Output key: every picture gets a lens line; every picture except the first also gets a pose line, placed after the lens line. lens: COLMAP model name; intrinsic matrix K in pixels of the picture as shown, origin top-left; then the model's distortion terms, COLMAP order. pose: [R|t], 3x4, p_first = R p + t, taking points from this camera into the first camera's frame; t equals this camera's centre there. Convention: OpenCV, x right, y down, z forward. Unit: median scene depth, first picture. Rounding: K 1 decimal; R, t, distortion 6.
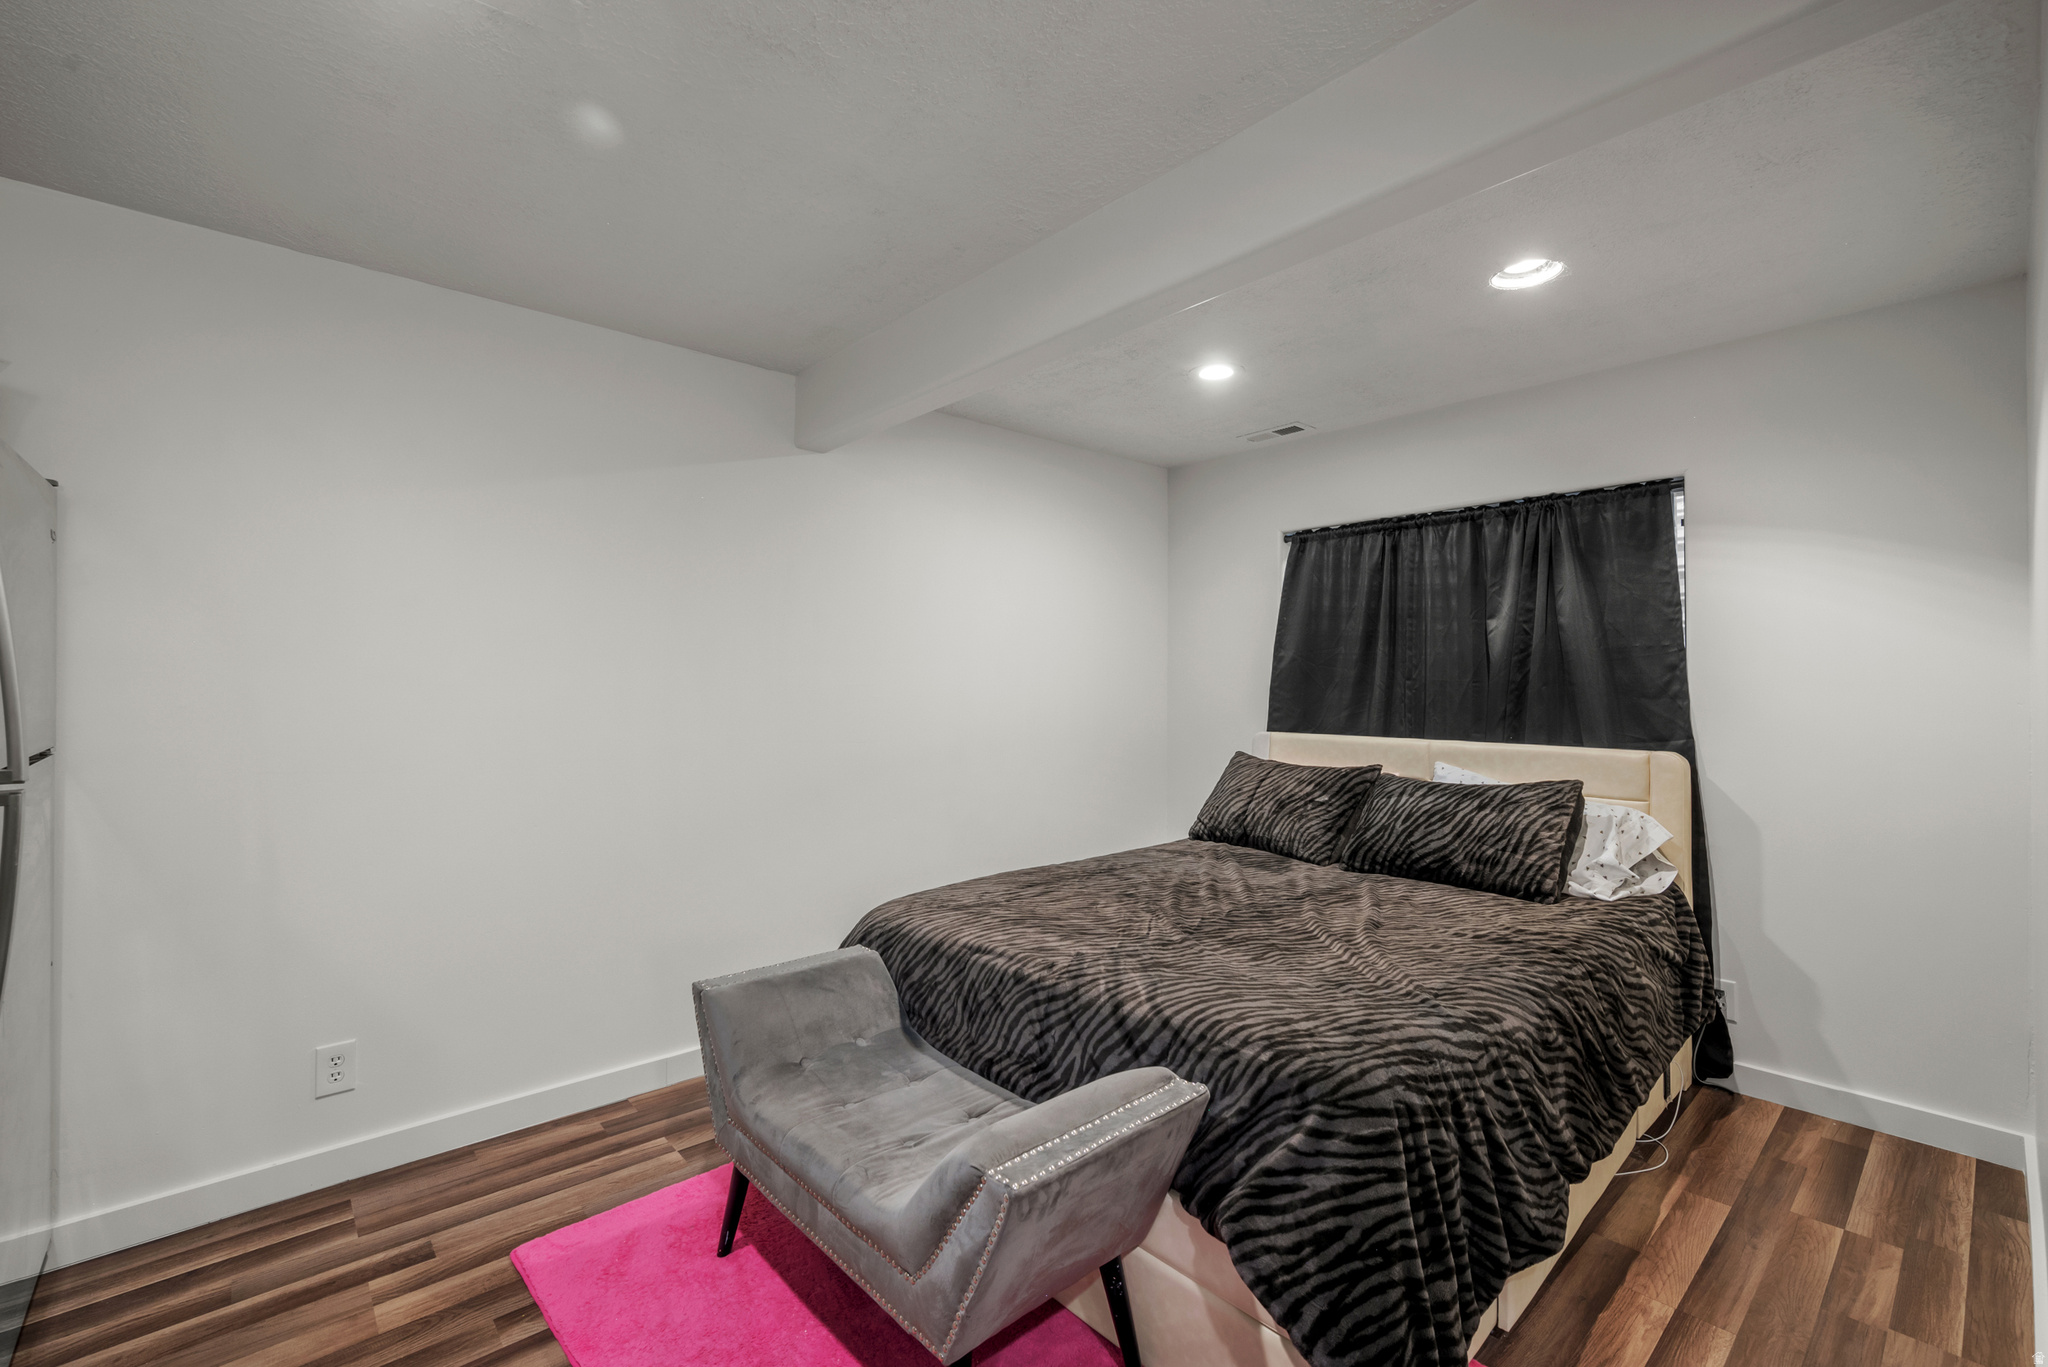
lens RADIAL K [[913.5, 0, 1026.0], [0, 913.5, 678.6], [0, 0, 1]] dist [0.001921, 0.000135]
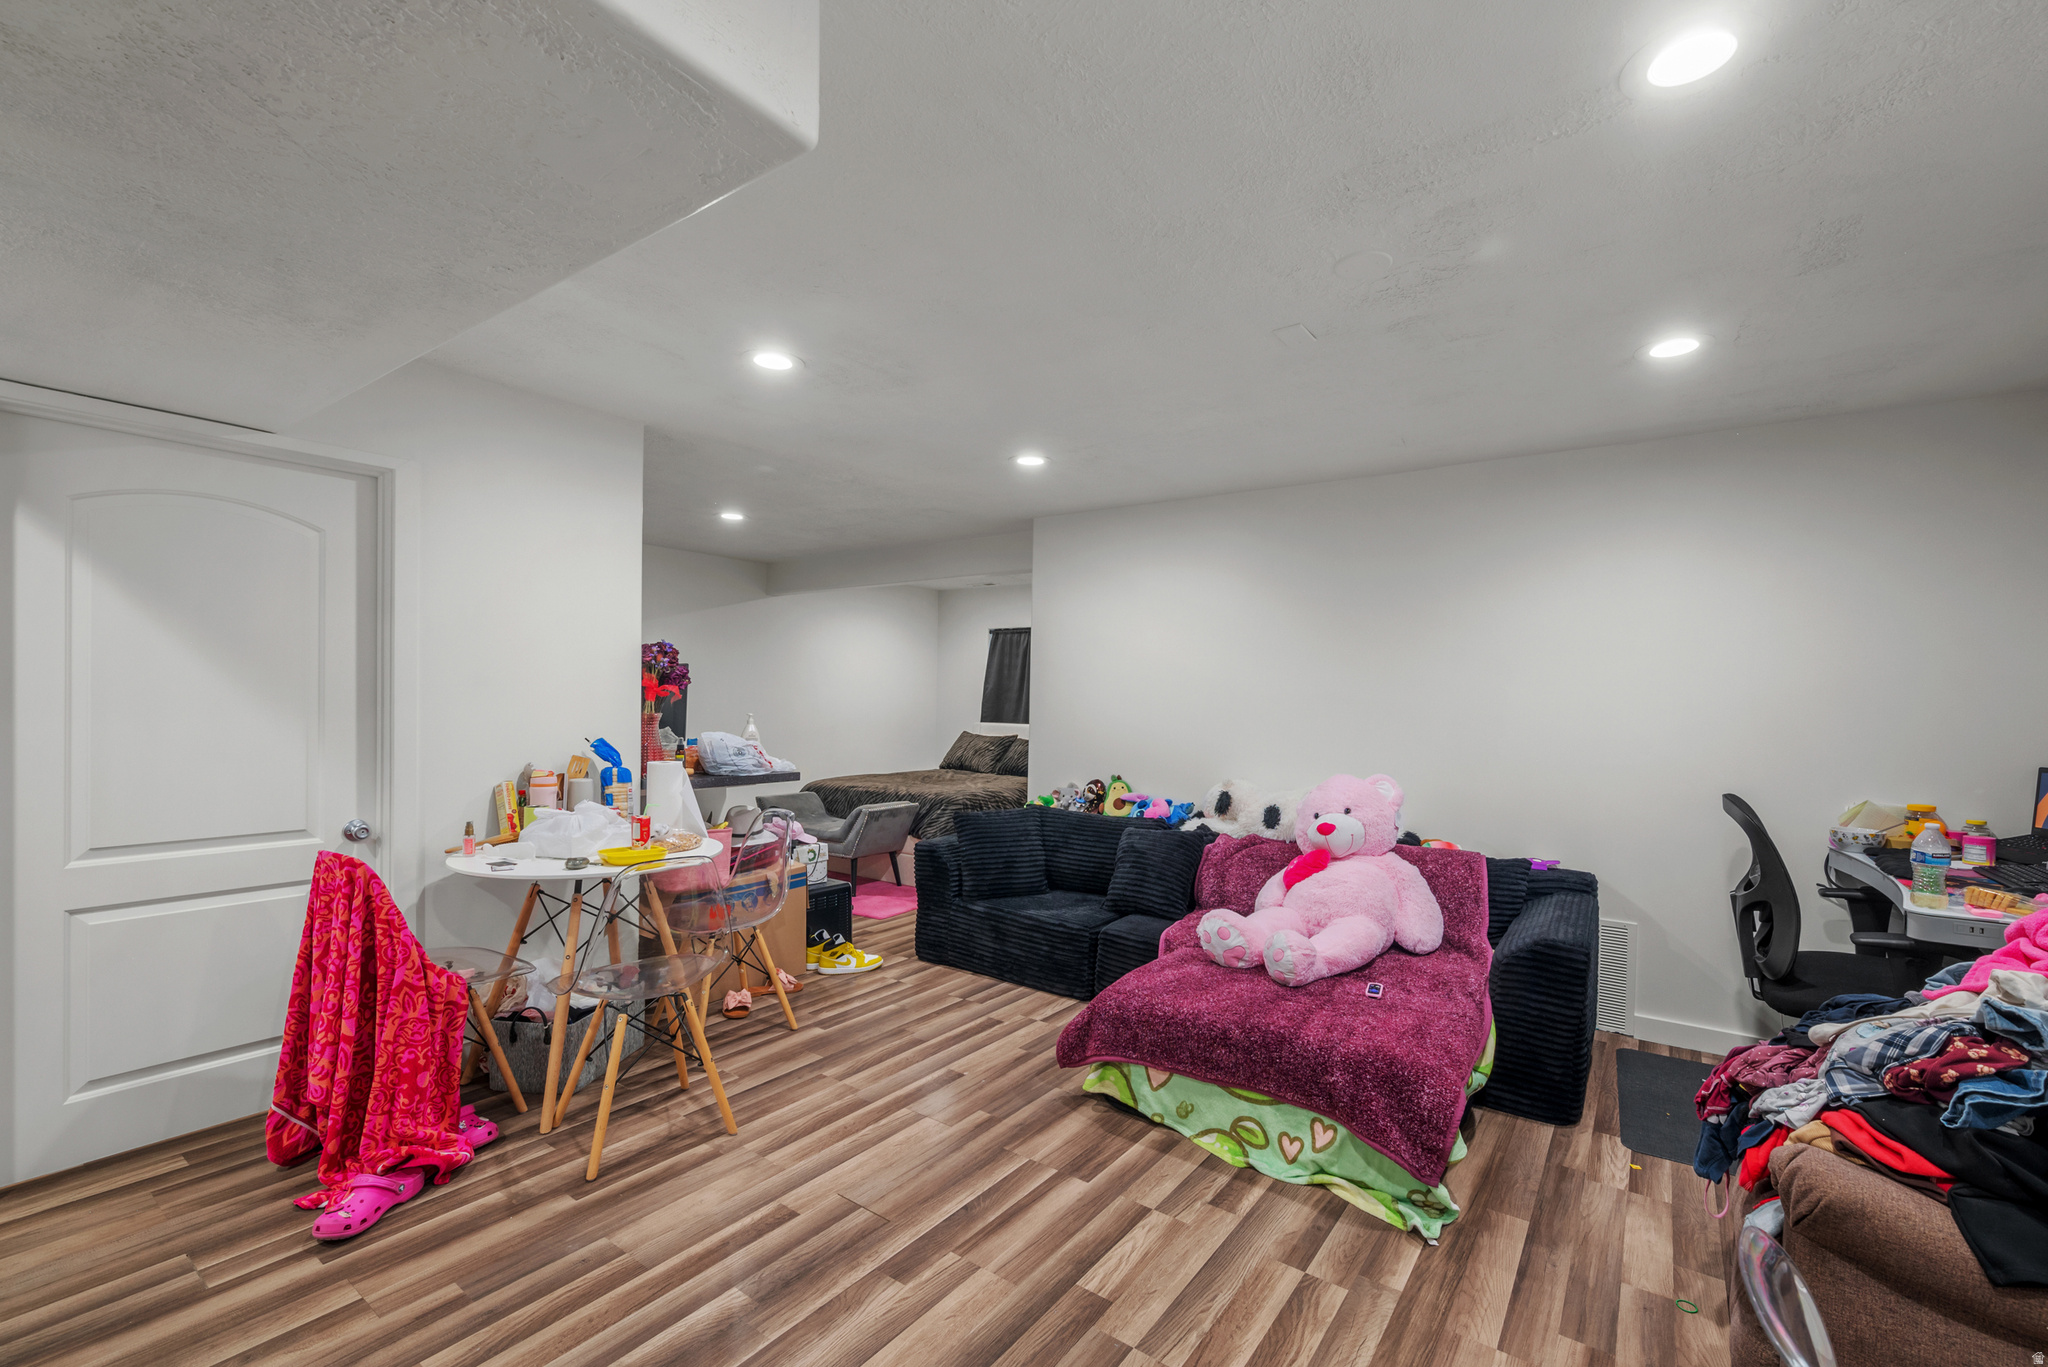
lens RADIAL K [[808.0, 0, 1021.8], [0, 808.0, 690.2], [0, 0, 1]] dist [0.001960, 0.000576]
pose [[0.978563, 0.009218, 0.205743, -0.033204], [-0.008058, 0.999947, -0.006477, -0.006808], [-0.205791, 0.004680, 0.978585, -1.013077]]
